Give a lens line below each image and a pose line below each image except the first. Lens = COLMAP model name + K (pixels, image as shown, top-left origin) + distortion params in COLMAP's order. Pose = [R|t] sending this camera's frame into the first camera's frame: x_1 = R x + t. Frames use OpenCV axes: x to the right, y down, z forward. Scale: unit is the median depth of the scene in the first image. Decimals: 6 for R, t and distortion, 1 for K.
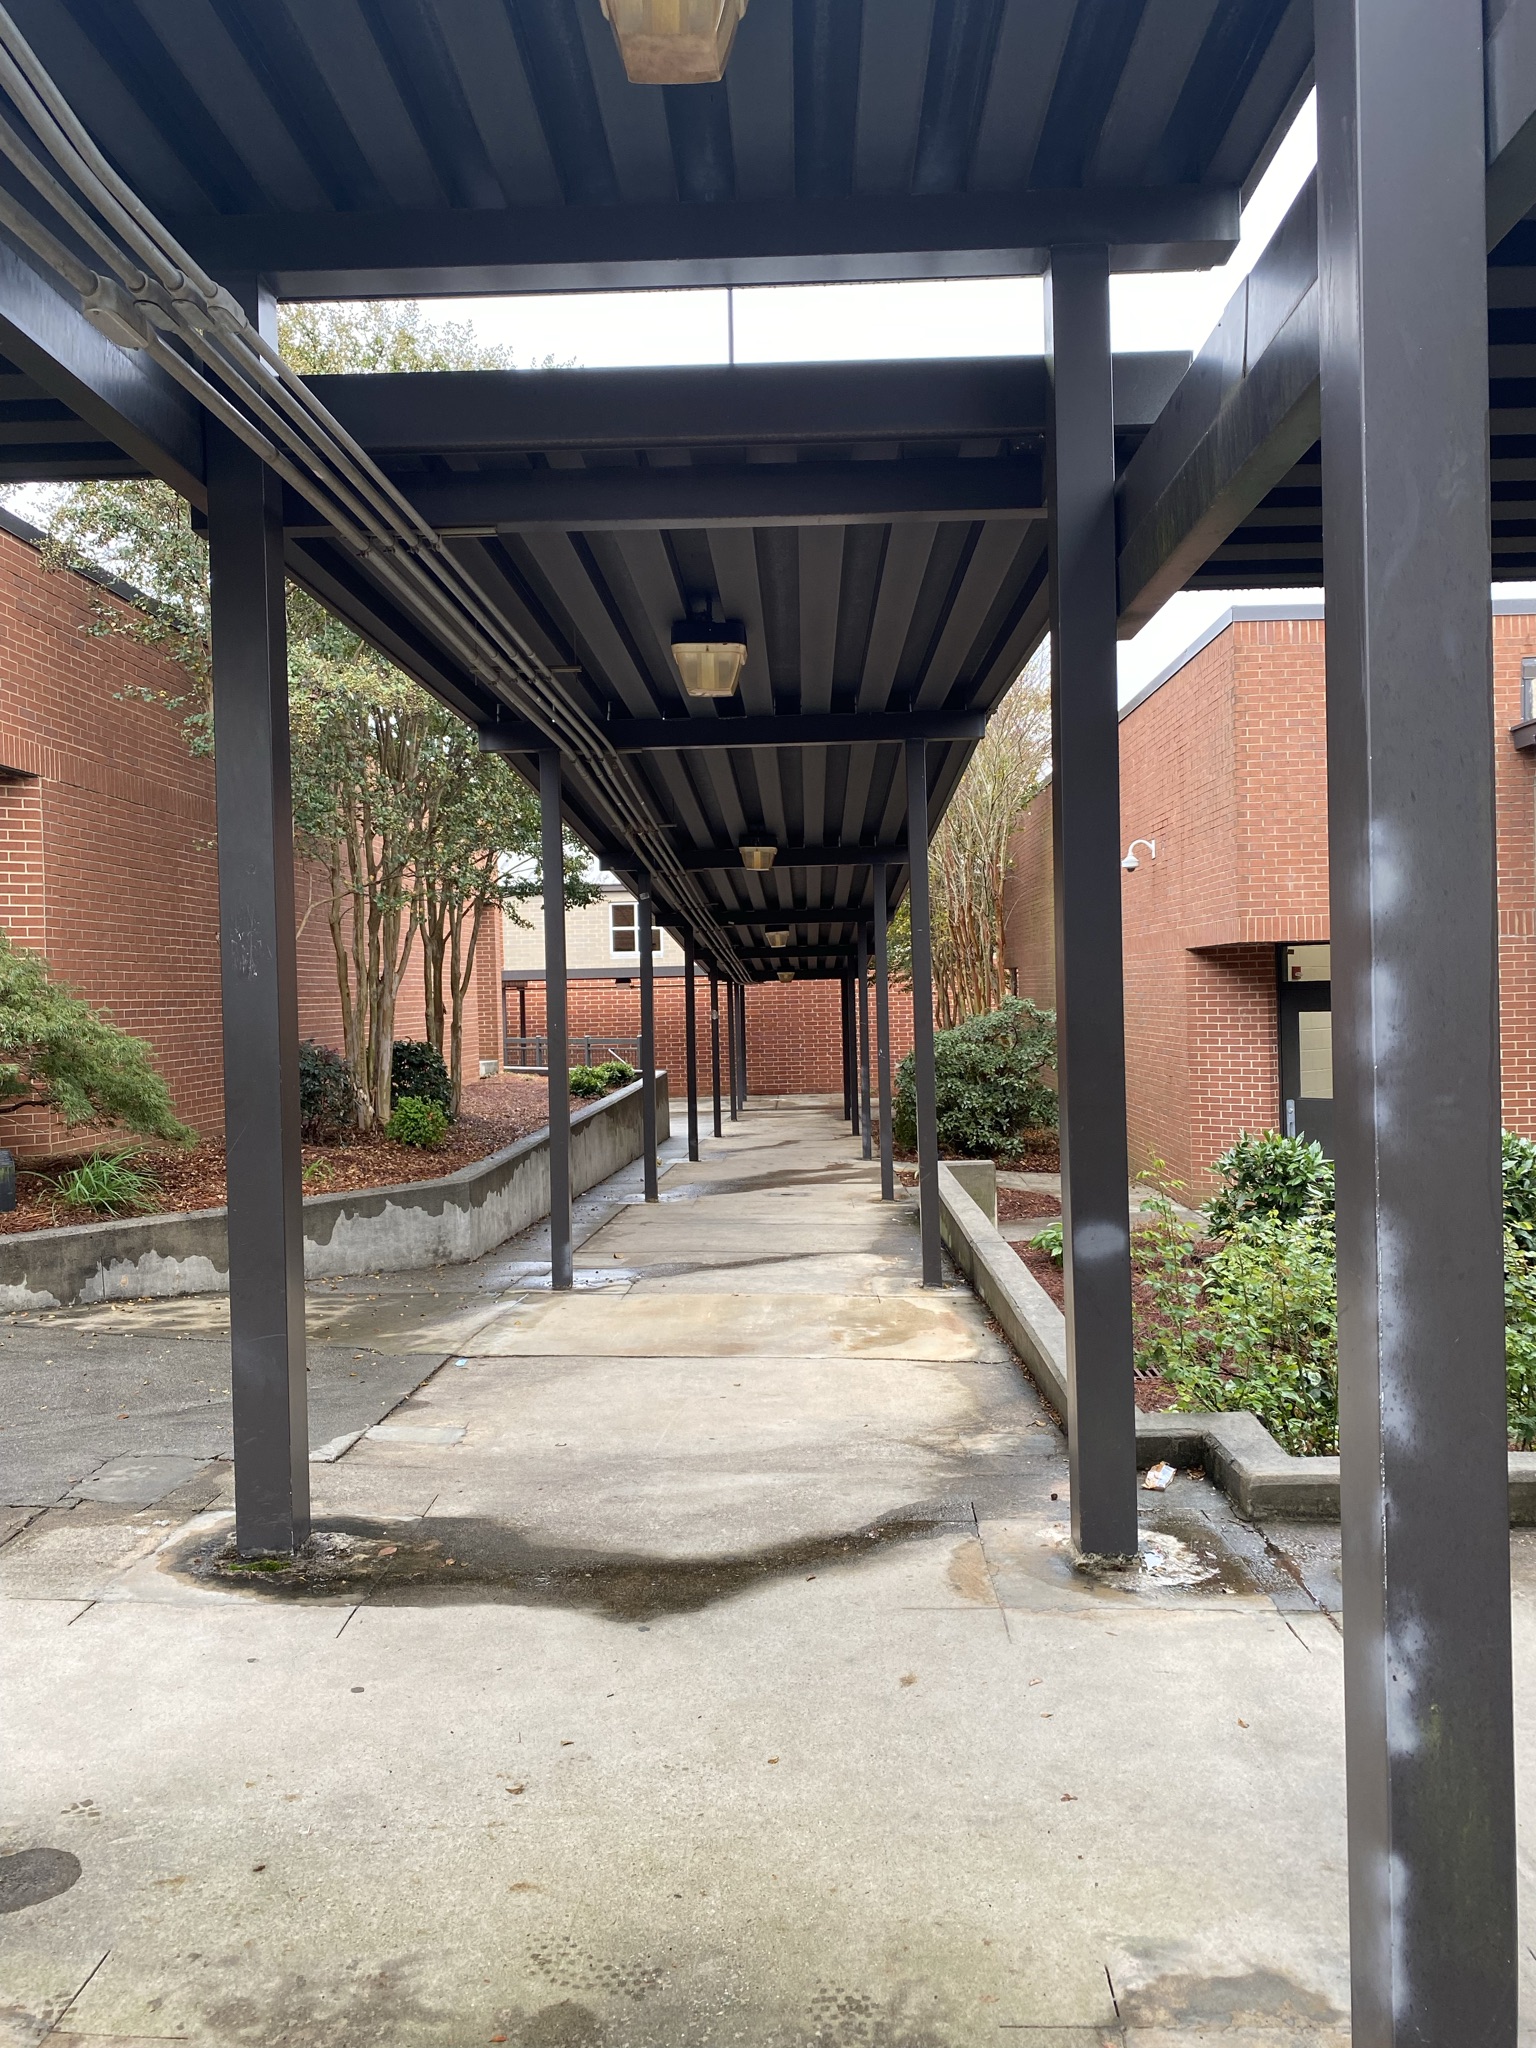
lens RADIAL K [[1556.1, 0, 766.9], [0, 1556.1, 1004.0], [0, 0, 1]] dist [0.112695, -0.271838]
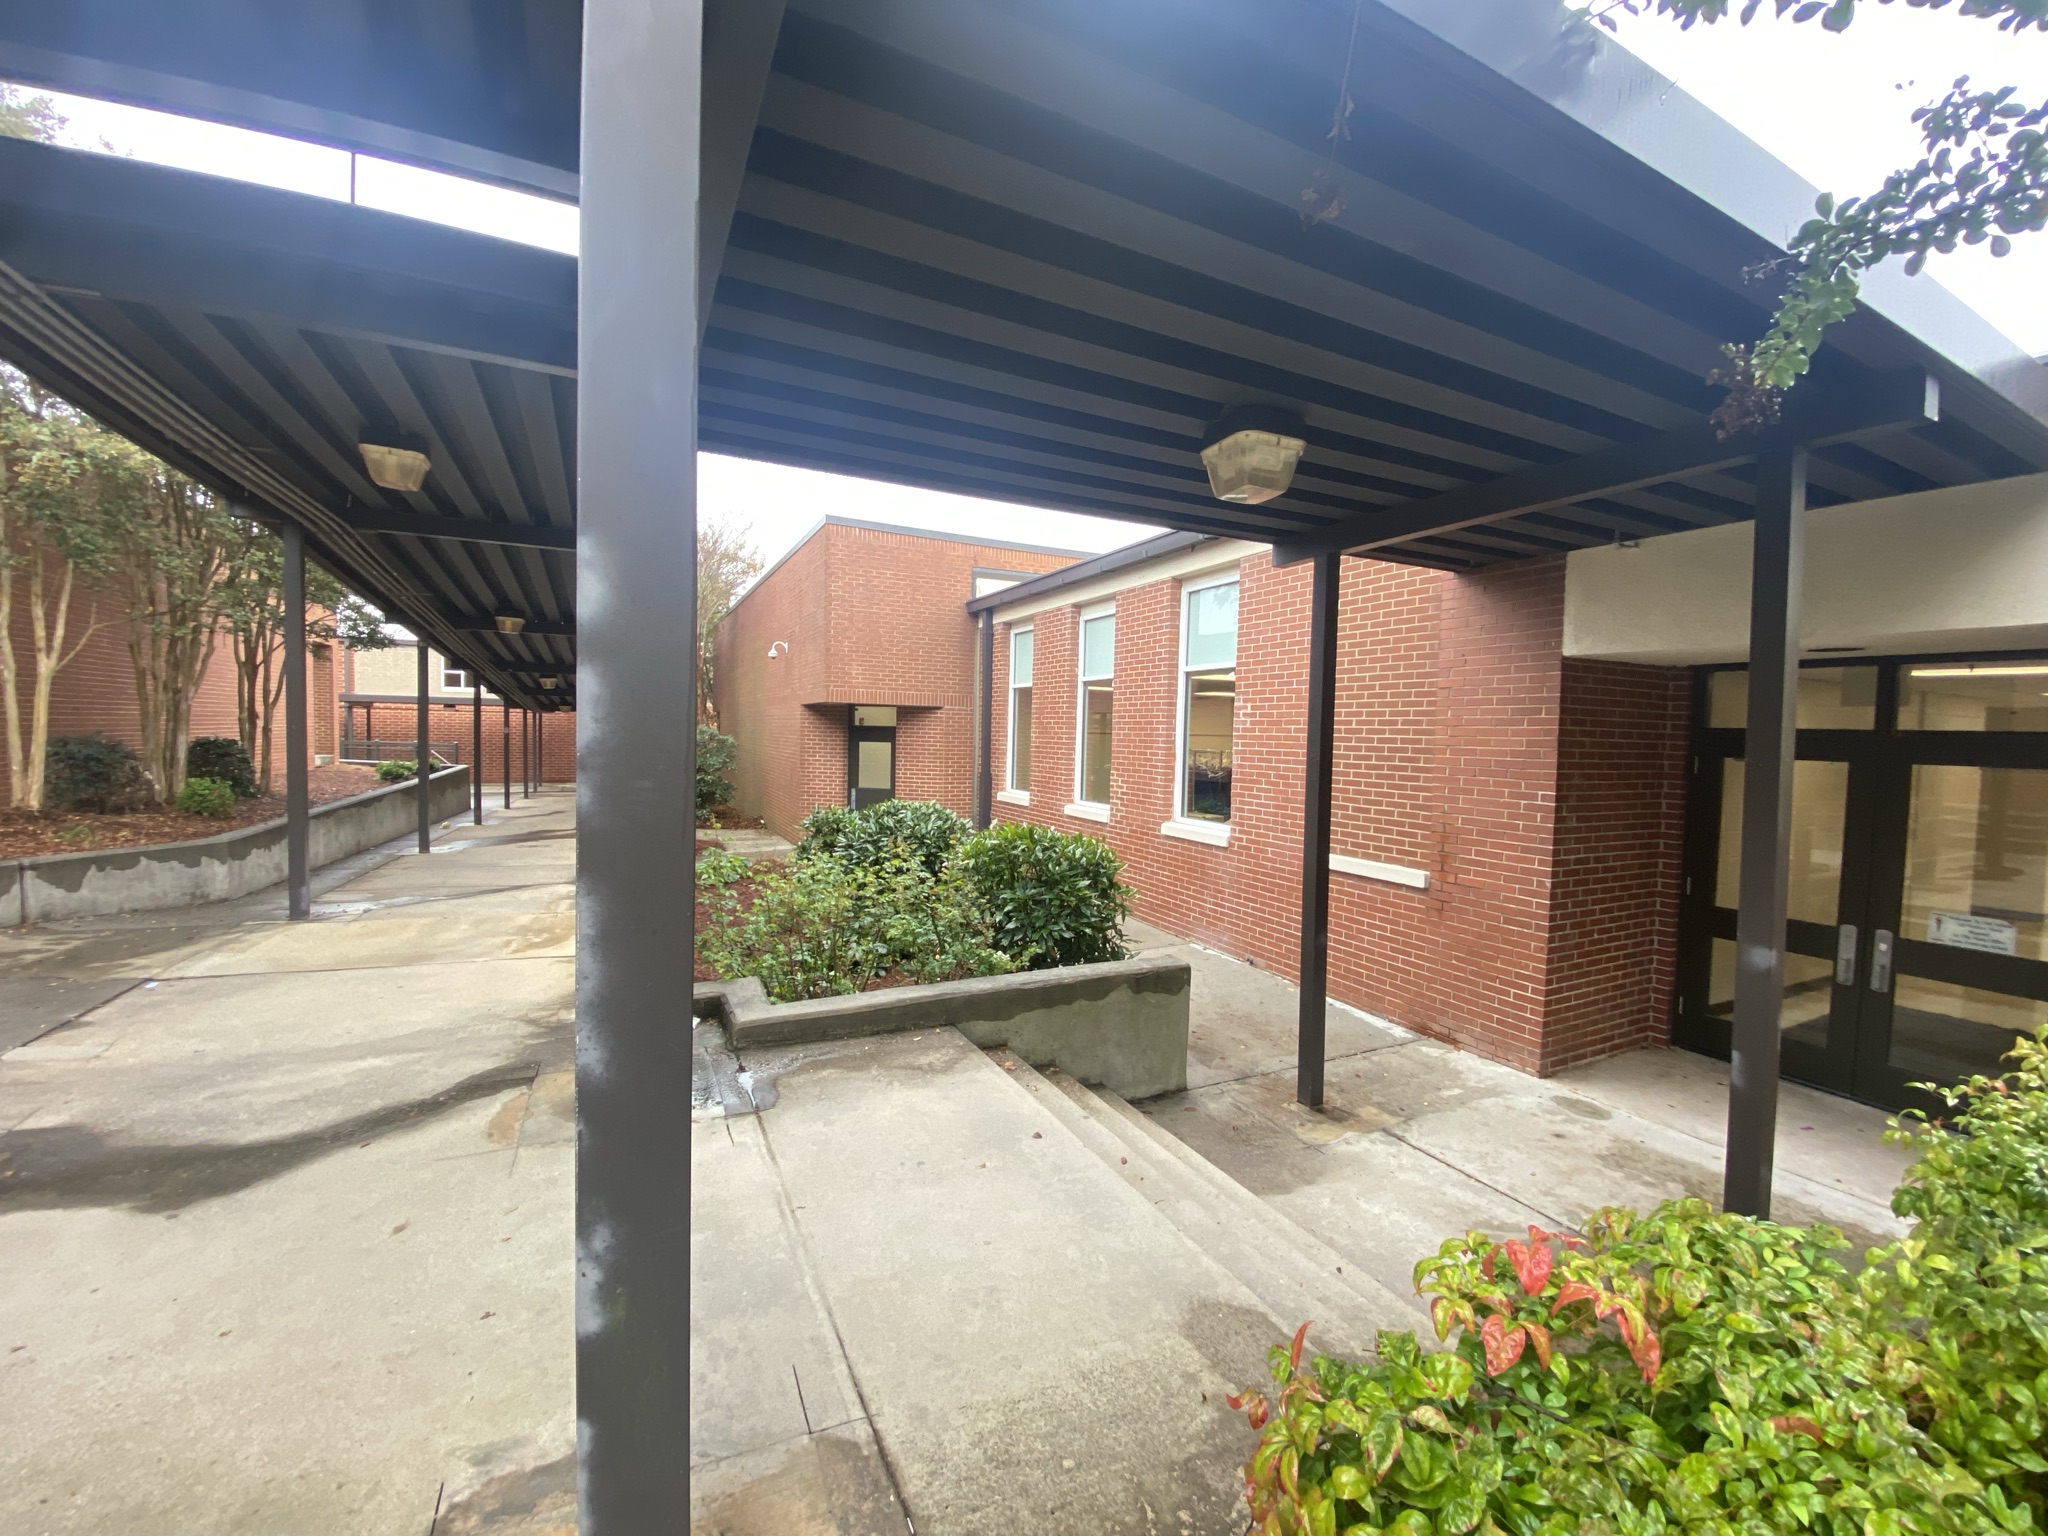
lens RADIAL K [[827.2, 0, 1024.0], [0, 827.2, 768.0], [0, 0, 1]] dist [-0.000158, -0.013173]
pose [[0.882389, 0.024129, 0.469902, 0.089051], [-0.041171, 0.998813, 0.026024, 0.004856], [-0.468716, -0.042310, 0.882335, 0.073220]]
